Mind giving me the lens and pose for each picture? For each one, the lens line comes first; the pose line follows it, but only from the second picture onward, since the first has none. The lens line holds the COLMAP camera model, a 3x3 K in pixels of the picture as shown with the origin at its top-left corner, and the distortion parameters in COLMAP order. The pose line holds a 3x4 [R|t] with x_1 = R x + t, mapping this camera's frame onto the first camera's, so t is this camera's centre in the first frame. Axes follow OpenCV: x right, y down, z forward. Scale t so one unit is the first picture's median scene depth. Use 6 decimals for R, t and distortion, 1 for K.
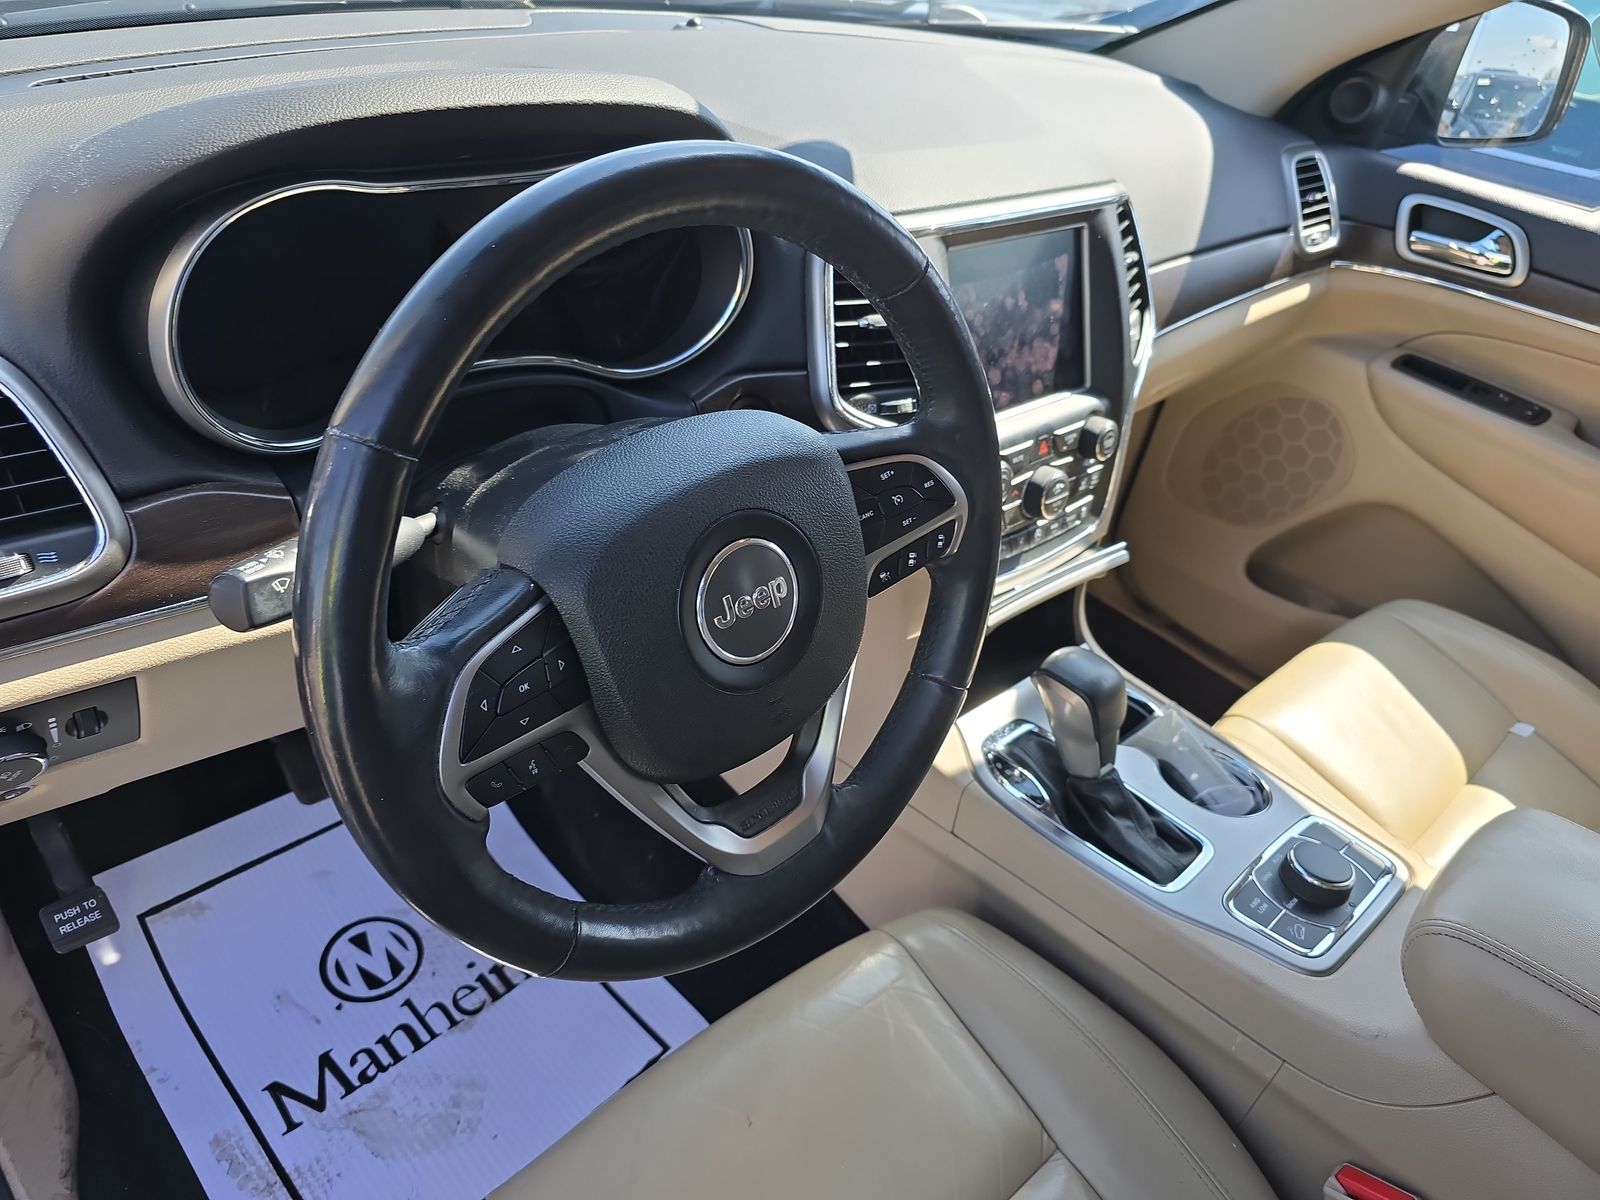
lens RADIAL K [[1091.6, 0, 800.0], [0, 1091.6, 600.0], [0, 0, 1]] dist [0.005345, -0.007127]
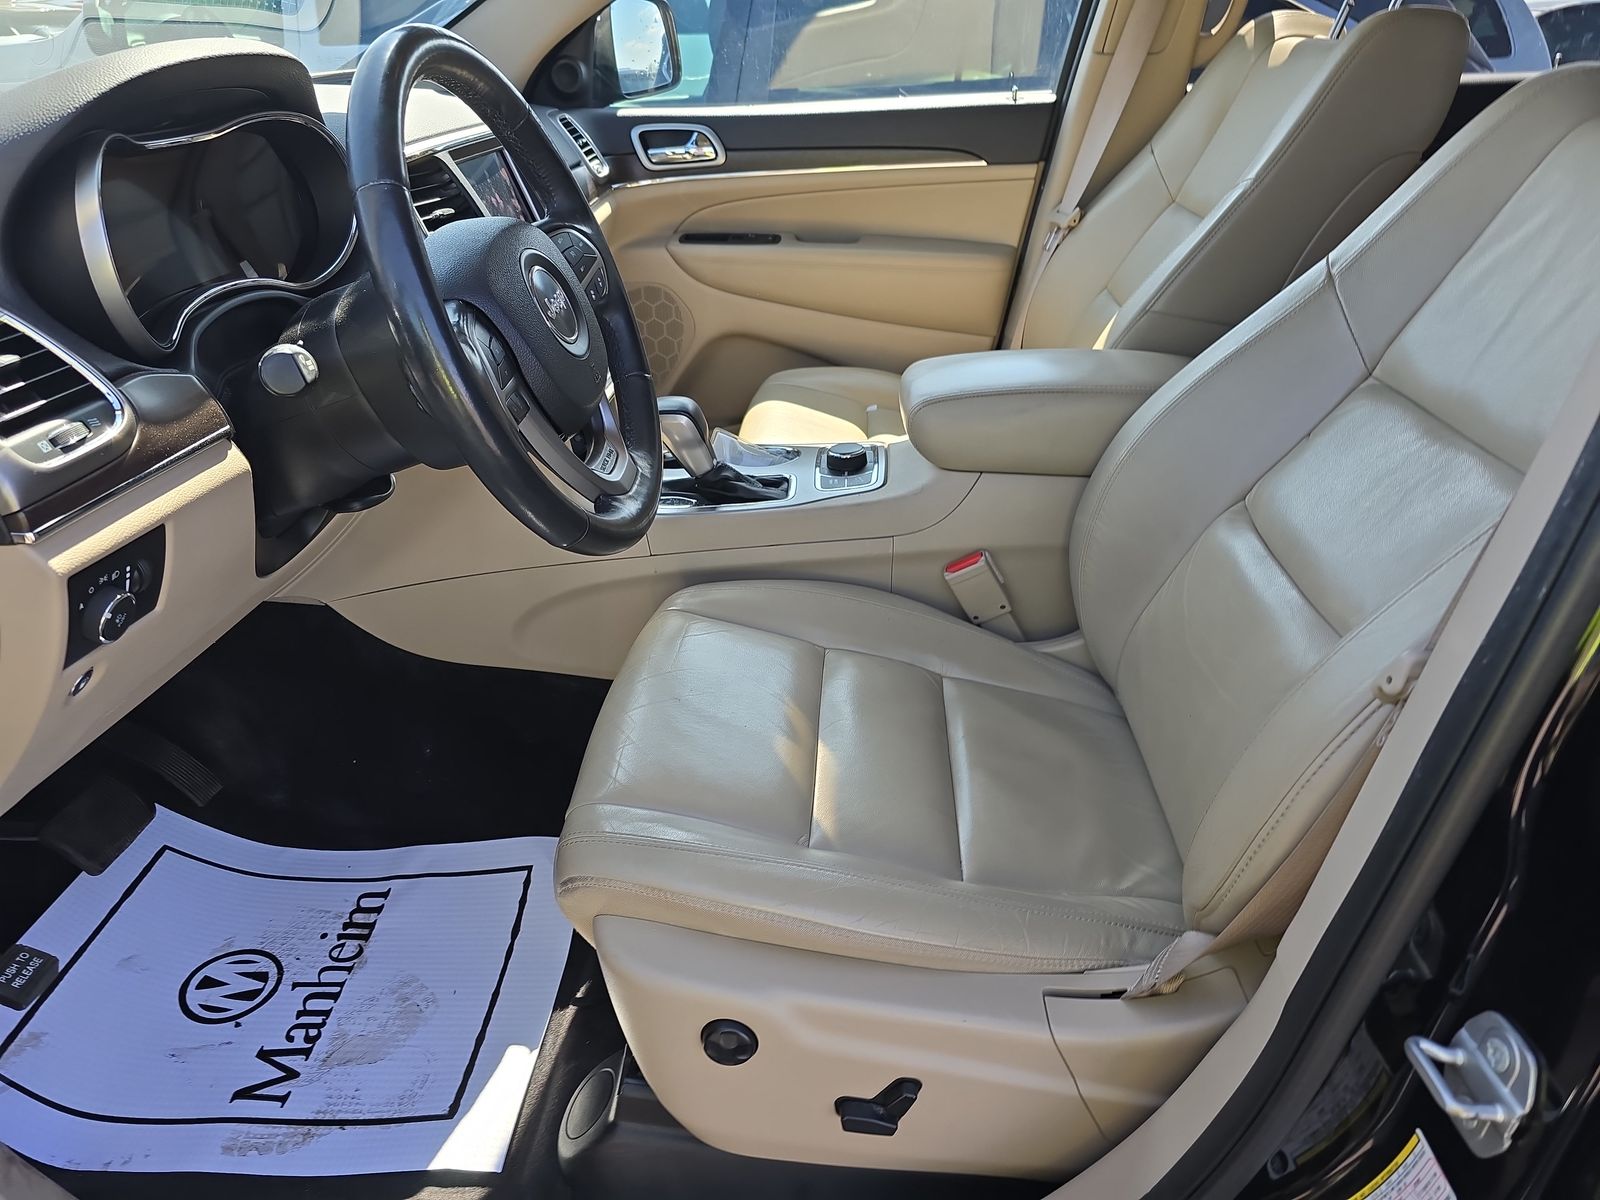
lens RADIAL K [[1091.6, 0, 800.0], [0, 1091.6, 600.0], [0, 0, 1]] dist [0.005345, -0.007127]
pose [[0.709278, -0.449098, 0.543356, -0.424913], [0.498007, 0.864759, 0.064664, 0.223892], [-0.498912, 0.224730, 0.837008, -0.211439]]
